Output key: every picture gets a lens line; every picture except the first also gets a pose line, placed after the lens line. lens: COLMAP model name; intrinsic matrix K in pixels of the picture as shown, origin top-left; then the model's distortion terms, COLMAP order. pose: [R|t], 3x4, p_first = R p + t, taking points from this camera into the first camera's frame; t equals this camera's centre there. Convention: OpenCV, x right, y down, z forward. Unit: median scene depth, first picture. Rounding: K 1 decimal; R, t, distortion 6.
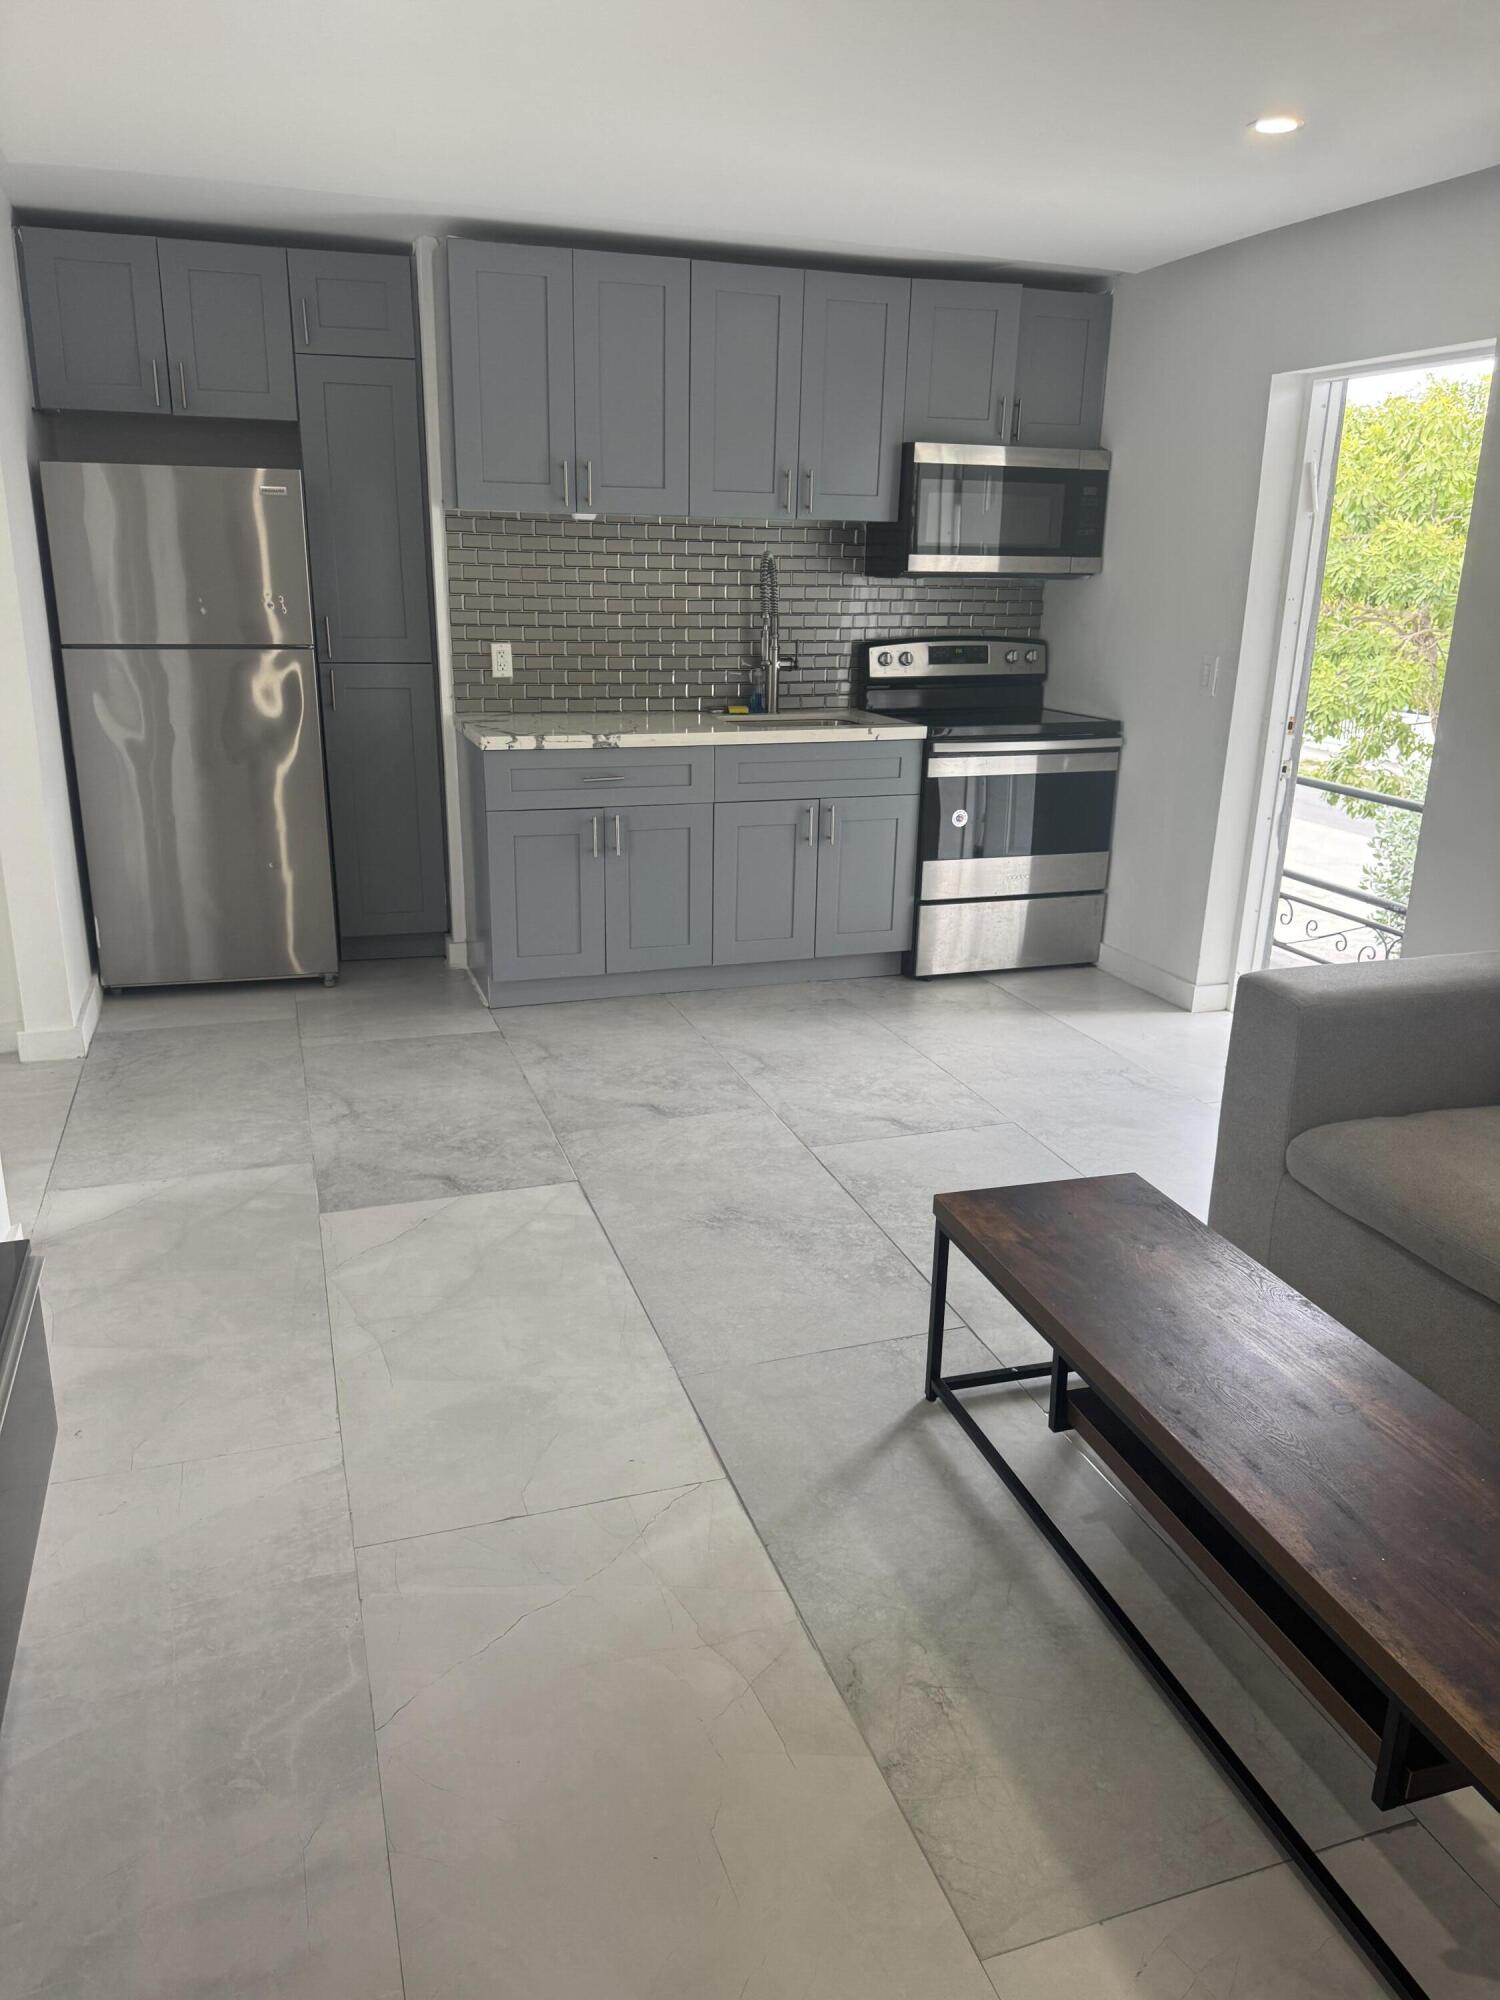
lens RADIAL K [[1421.1, 0, 743.0], [0, 1421.1, 1031.5], [0, 0, 1]] dist [0.150703, -0.261446]
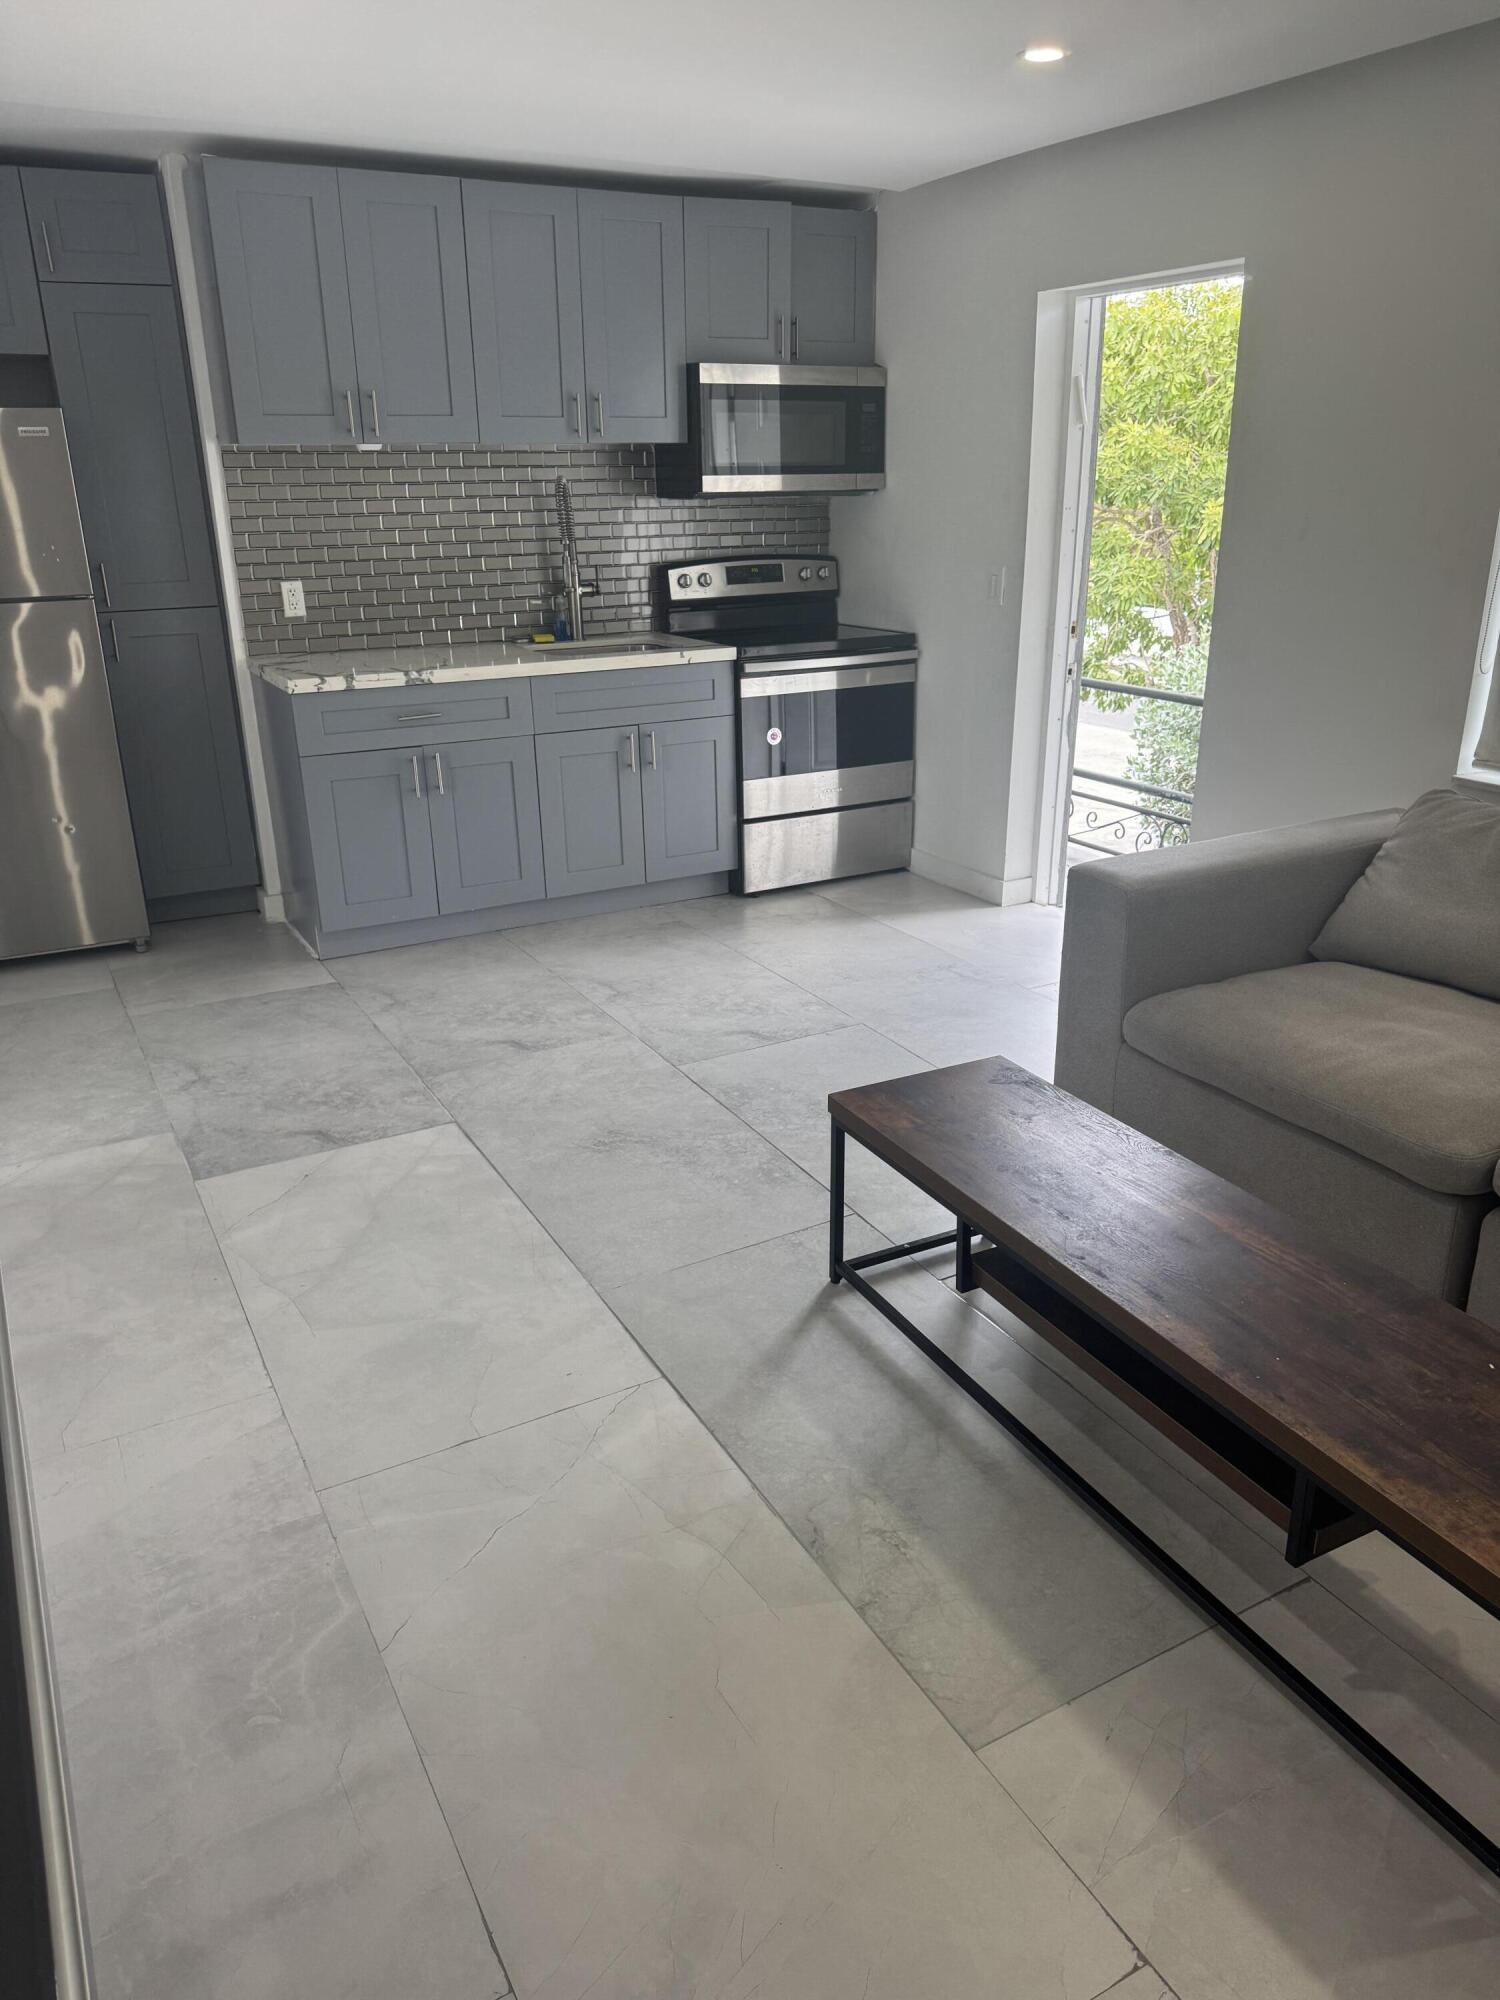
lens RADIAL K [[1424.0, 0, 746.5], [0, 1424.0, 1030.6], [0, 0, 1]] dist [0.188248, -0.390971]
pose [[0.982570, -0.096161, 0.159089, -0.061069], [0.087709, 0.994377, 0.059336, -0.001414], [-0.163900, -0.044348, 0.985480, -0.029536]]
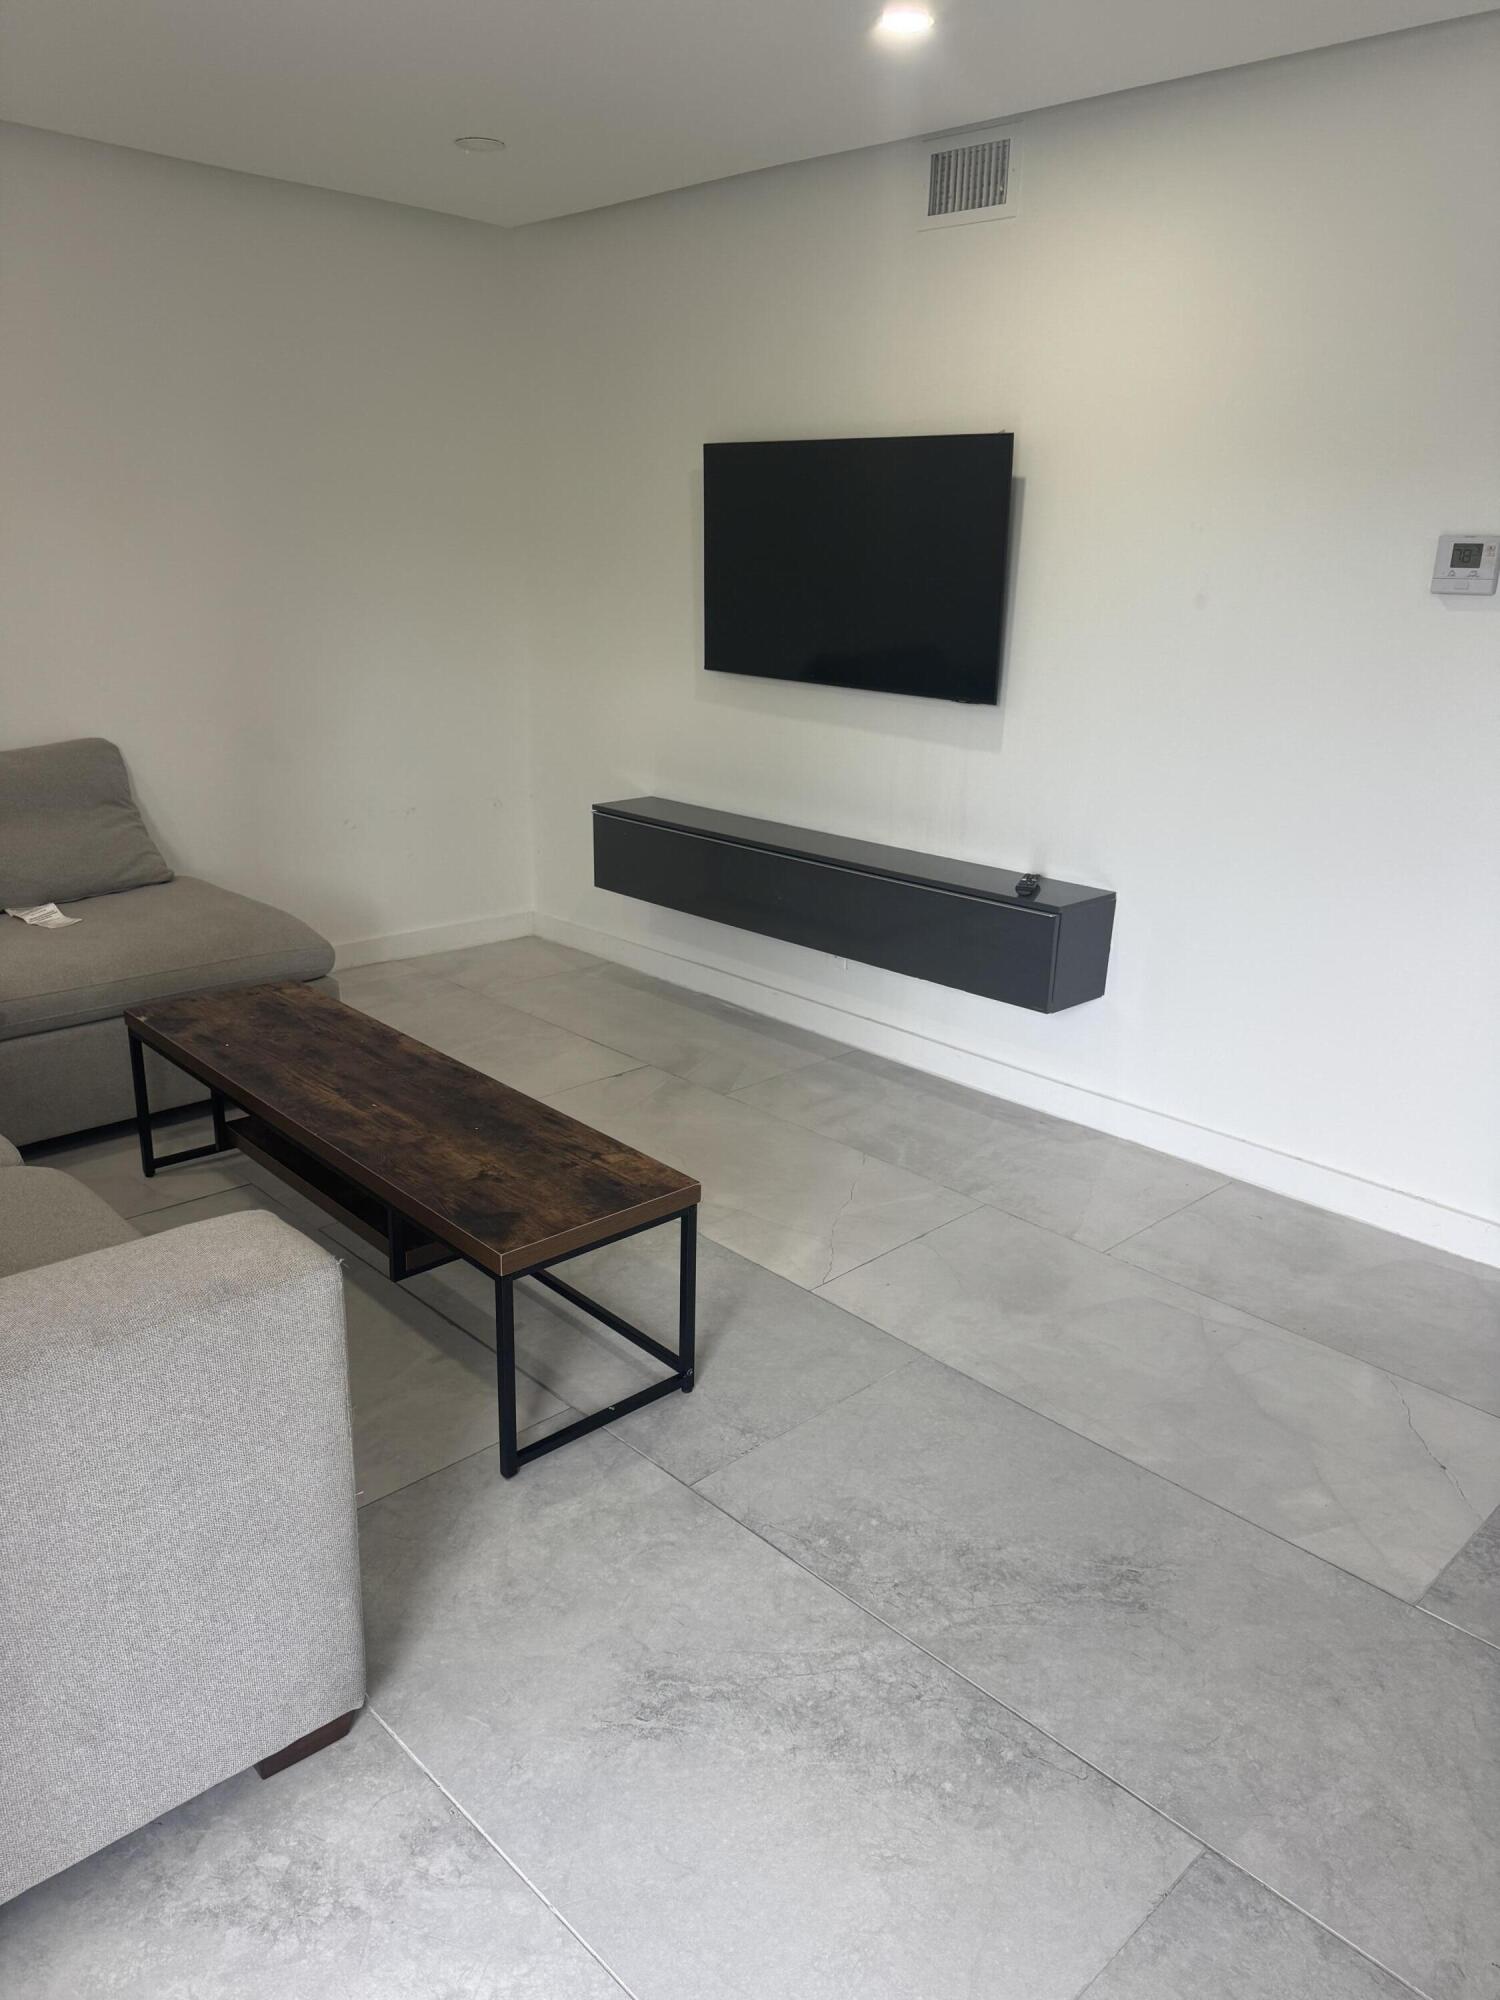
lens RADIAL K [[1424.0, 0, 746.5], [0, 1424.0, 1030.6], [0, 0, 1]] dist [0.188248, -0.390971]
pose [[-0.900171, 0.092447, -0.425612, 0.326783], [-0.186138, 0.801814, 0.567844, -0.335418], [0.393757, 0.590379, -0.704562, 1.052232]]
